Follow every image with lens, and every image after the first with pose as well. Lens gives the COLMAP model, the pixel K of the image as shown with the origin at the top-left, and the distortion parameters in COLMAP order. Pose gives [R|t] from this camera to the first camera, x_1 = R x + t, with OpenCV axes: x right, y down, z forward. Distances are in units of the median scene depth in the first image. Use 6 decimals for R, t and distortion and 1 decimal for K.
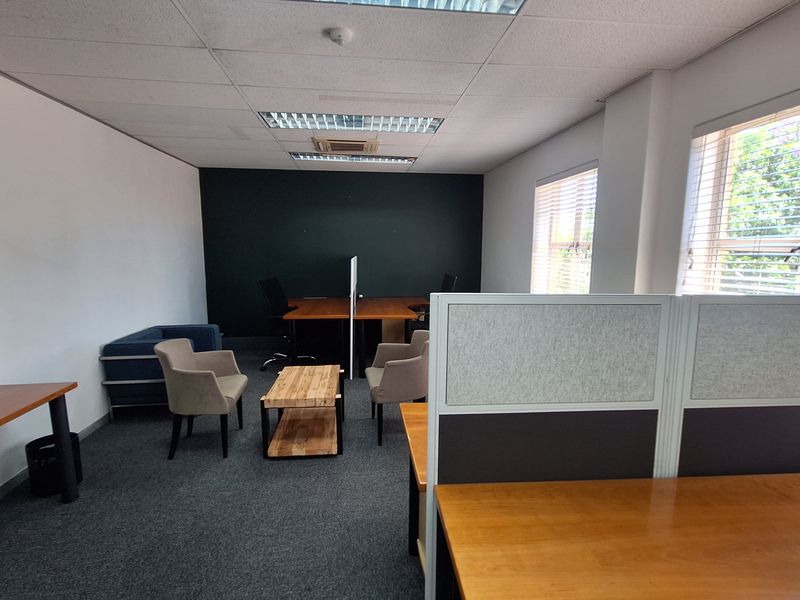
lens RADIAL K [[426.4, 0, 399.1], [0, 426.4, 299.4], [0, 0, 1]] dist [0.003703, 0.001879]
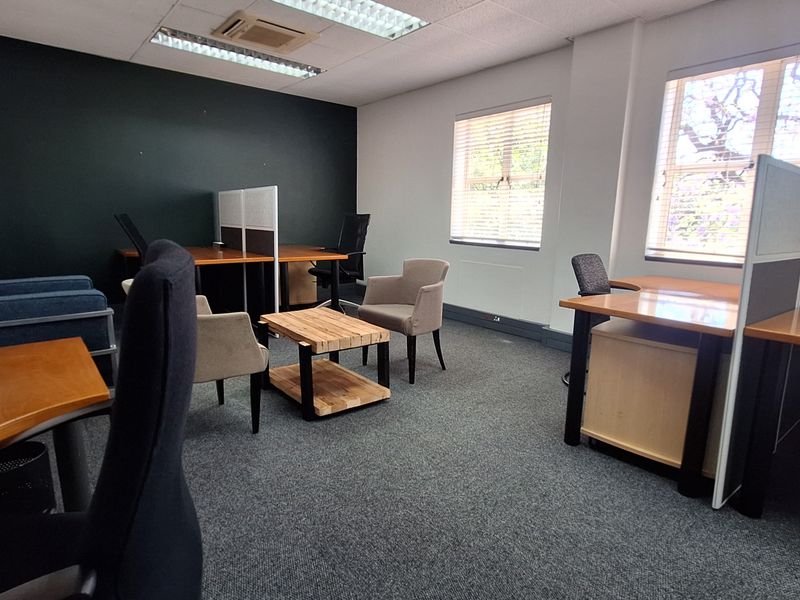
lens RADIAL K [[471.7, 0, 401.5], [0, 471.7, 301.3], [0, 0, 1]] dist [-0.006602, -0.000557]
pose [[0.830711, -0.083619, 0.550389, -0.566568], [0.053779, 0.996085, 0.070162, 0.096539], [-0.554101, -0.028685, 0.831955, 0.189516]]
